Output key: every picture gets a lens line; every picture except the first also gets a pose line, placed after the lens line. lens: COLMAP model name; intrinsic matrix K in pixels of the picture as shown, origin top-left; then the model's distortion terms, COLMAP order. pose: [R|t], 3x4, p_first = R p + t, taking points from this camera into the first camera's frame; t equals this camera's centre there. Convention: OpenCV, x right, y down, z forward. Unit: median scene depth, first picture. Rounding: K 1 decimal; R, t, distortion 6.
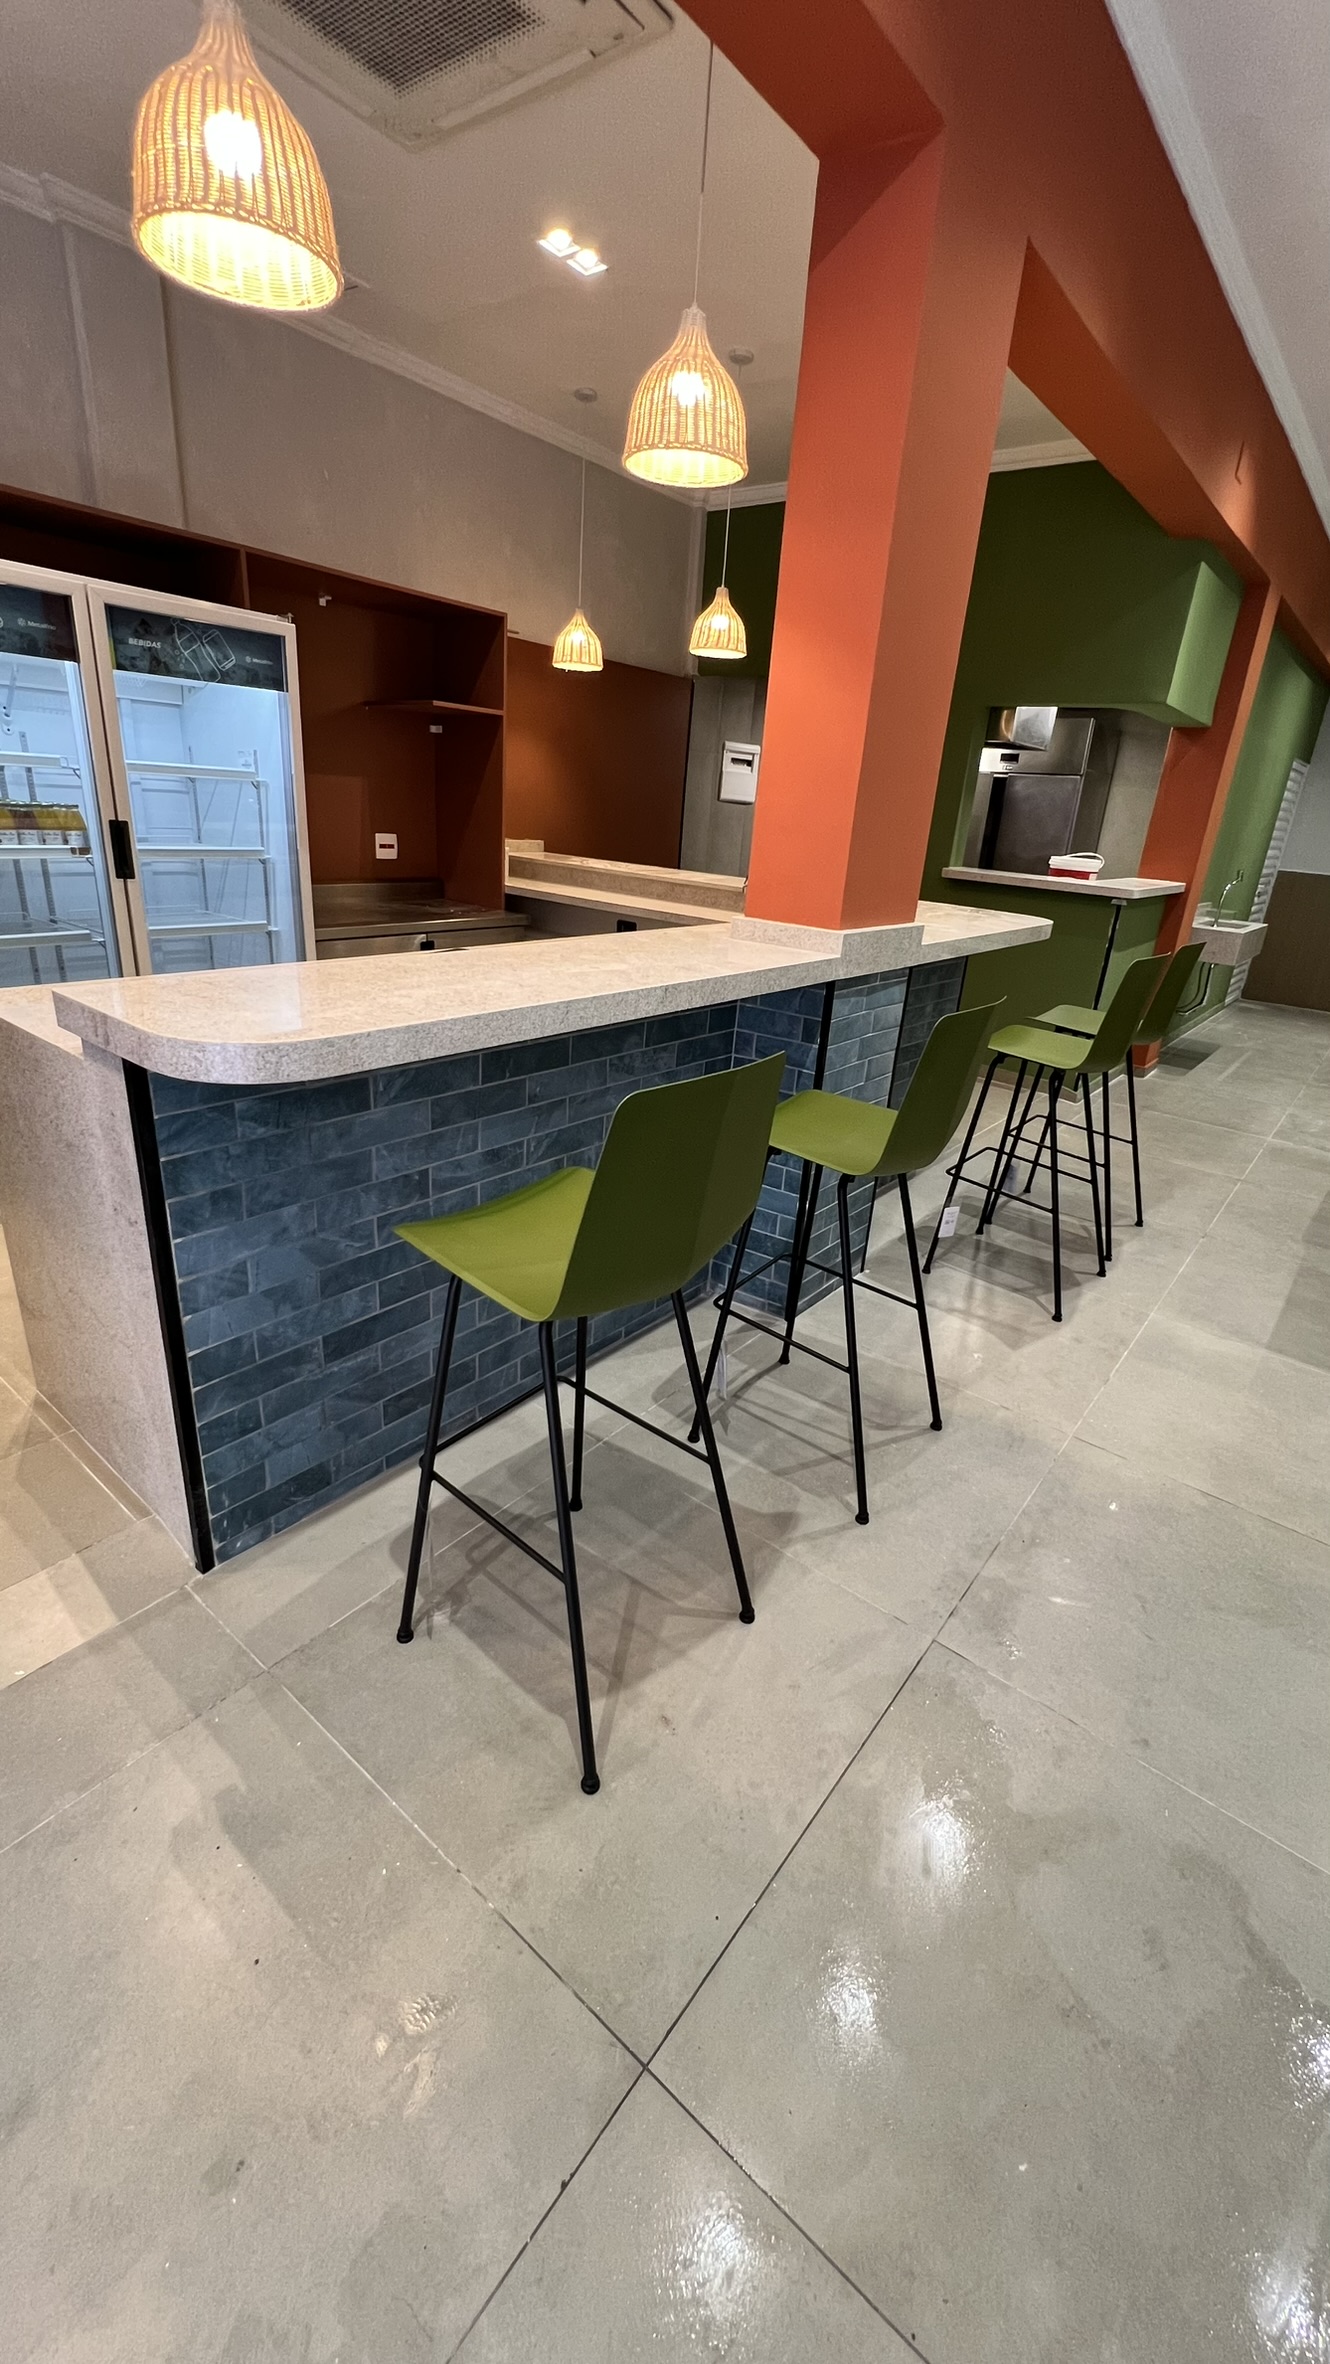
lens RADIAL K [[946.8, 0, 666.1], [0, 946.8, 1174.5], [0, 0, 1]] dist [0.003318, 0.000640]
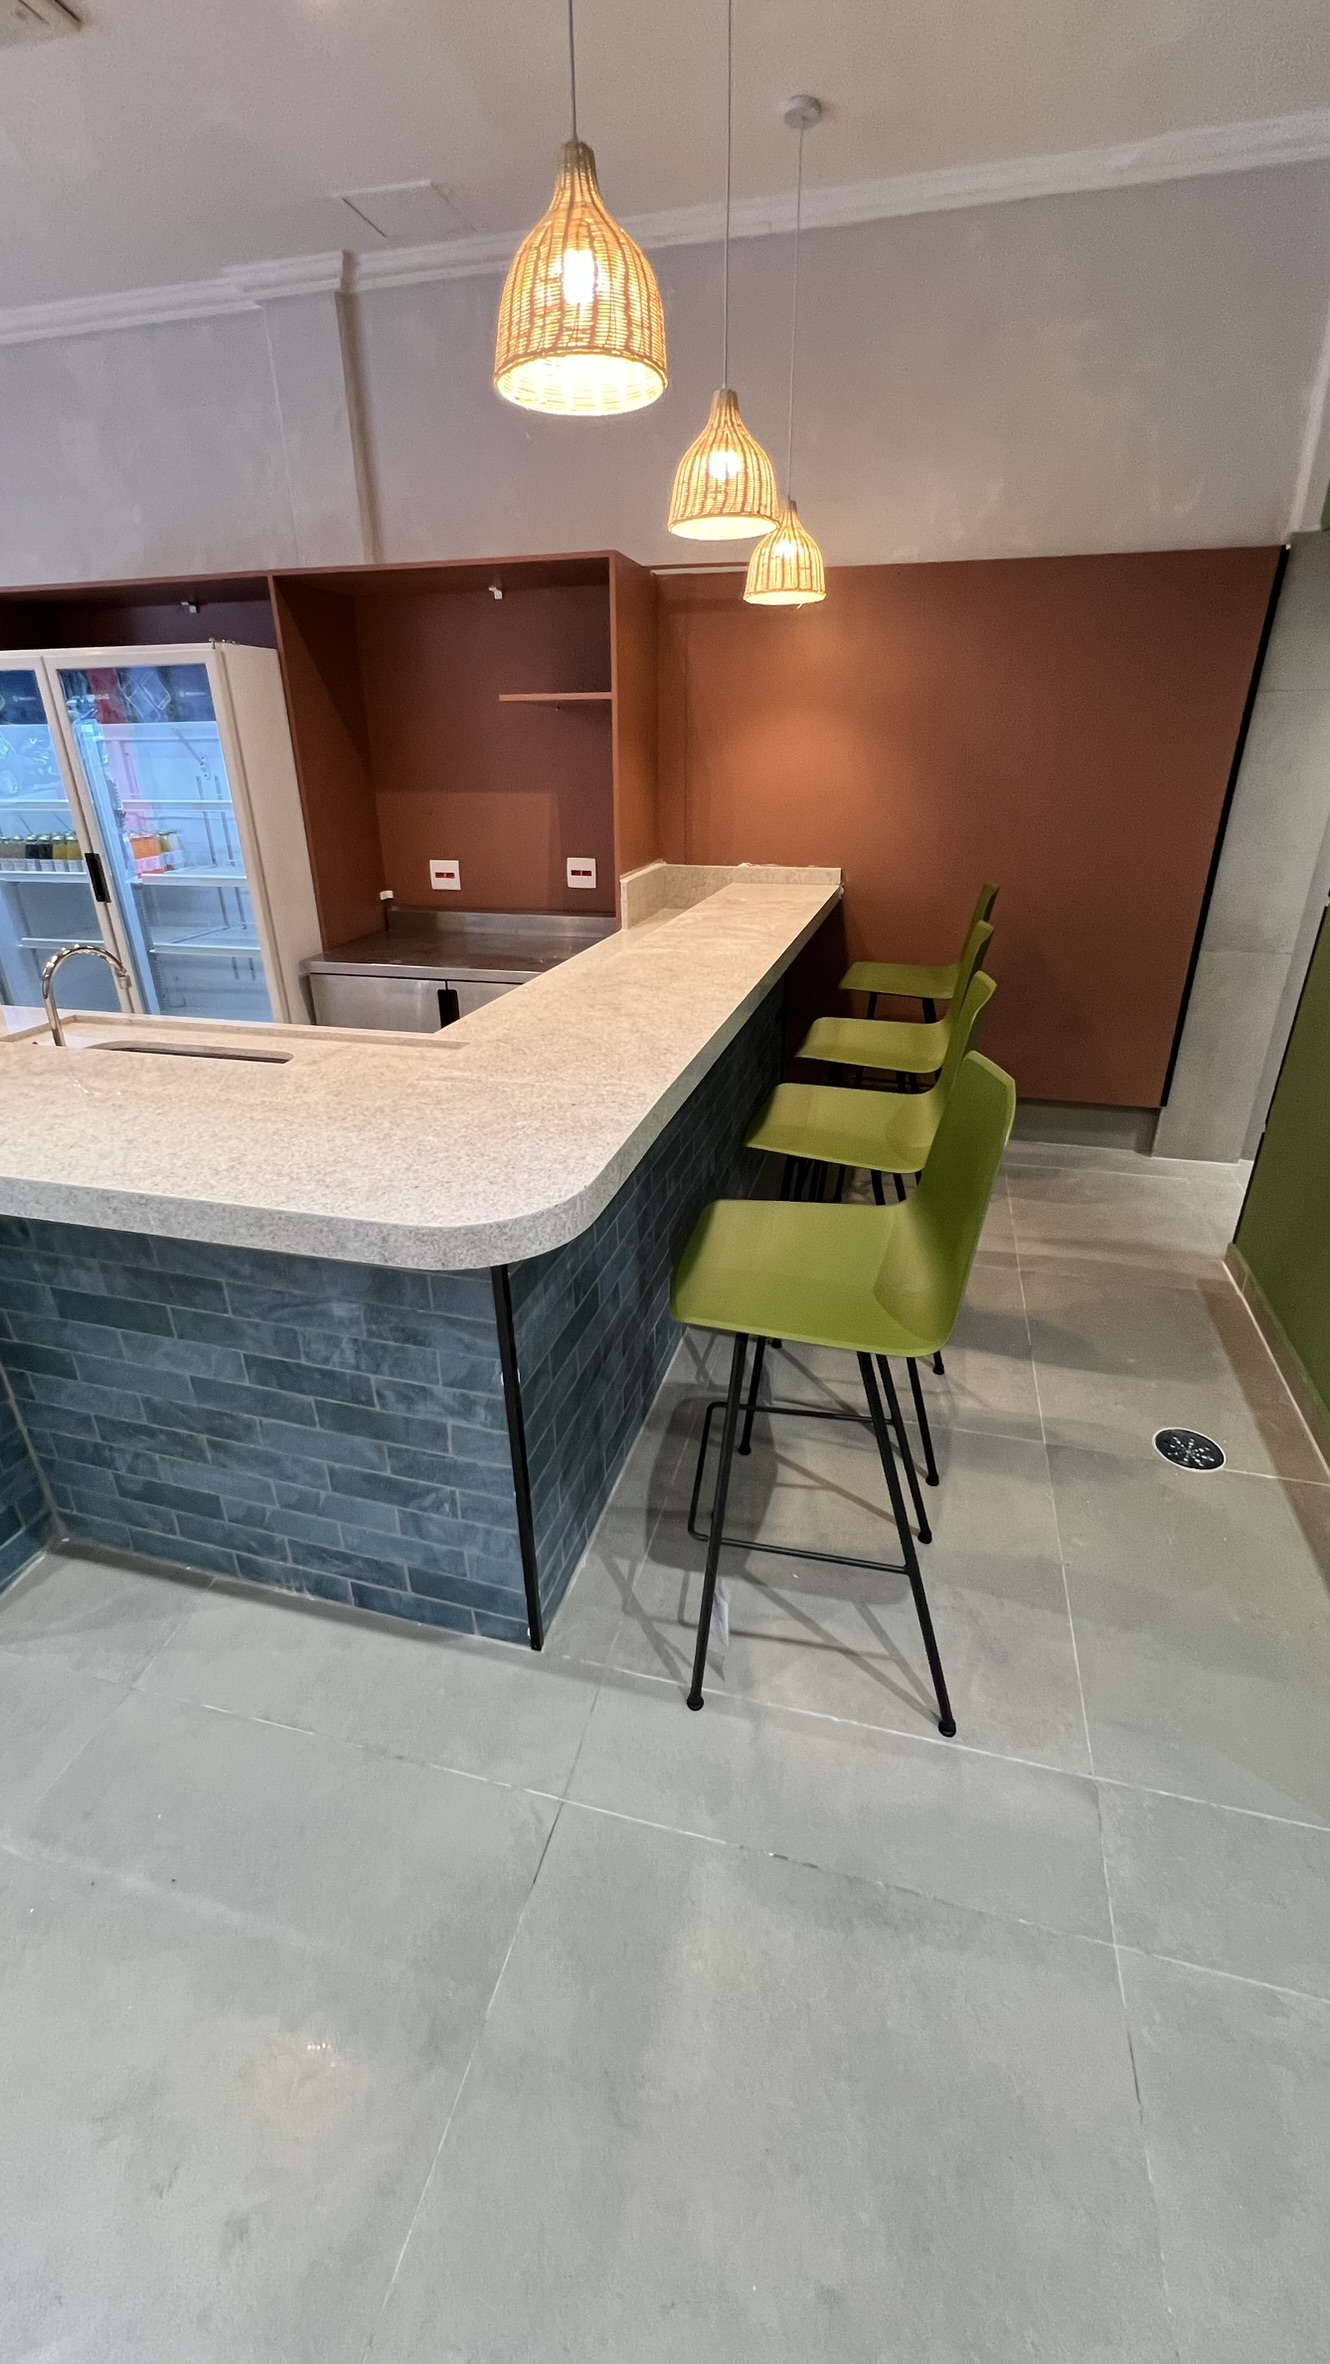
lens RADIAL K [[946.8, 0, 675.1], [0, 946.8, 1184.4], [0, 0, 1]] dist [0.003318, 0.000640]
pose [[0.406946, 0.314328, -0.857667, 0.737499], [-0.302472, 0.932329, 0.198174, -0.377153], [0.861919, 0.178774, 0.474484, 0.970770]]
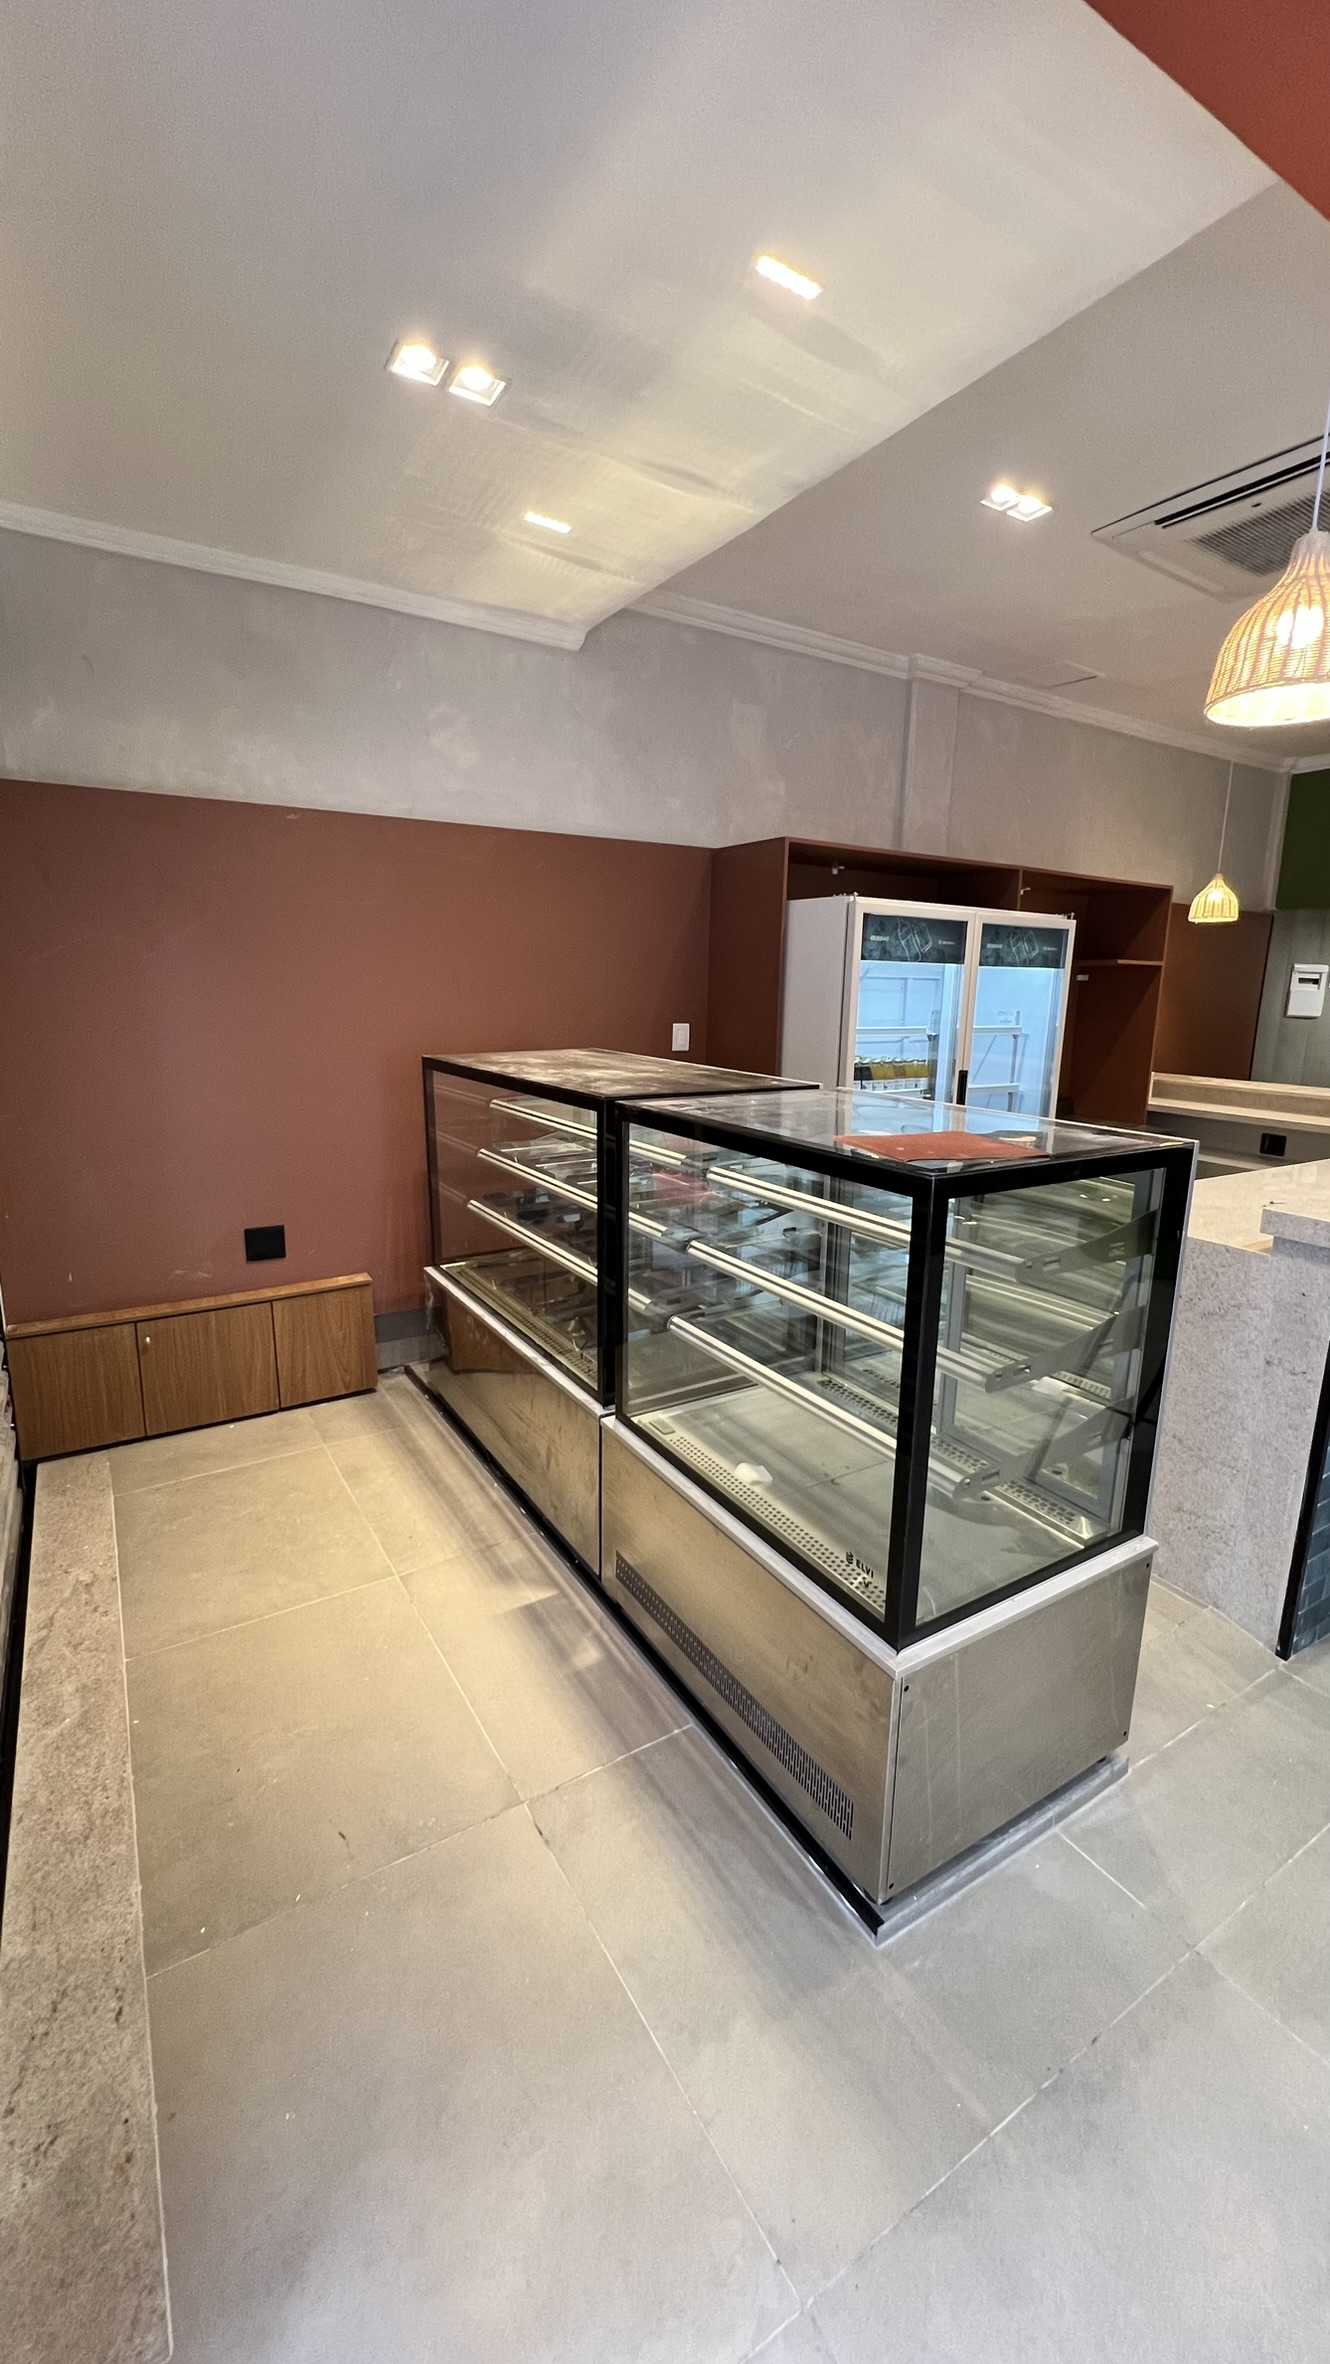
lens RADIAL K [[946.8, 0, 669.9], [0, 946.8, 1177.5], [0, 0, 1]] dist [0.003318, 0.000640]
pose [[0.939981, 0.020159, -0.340631, -0.431384], [-0.085818, 0.980134, -0.178811, 0.043801], [0.330259, 0.197311, 0.923037, -0.293076]]
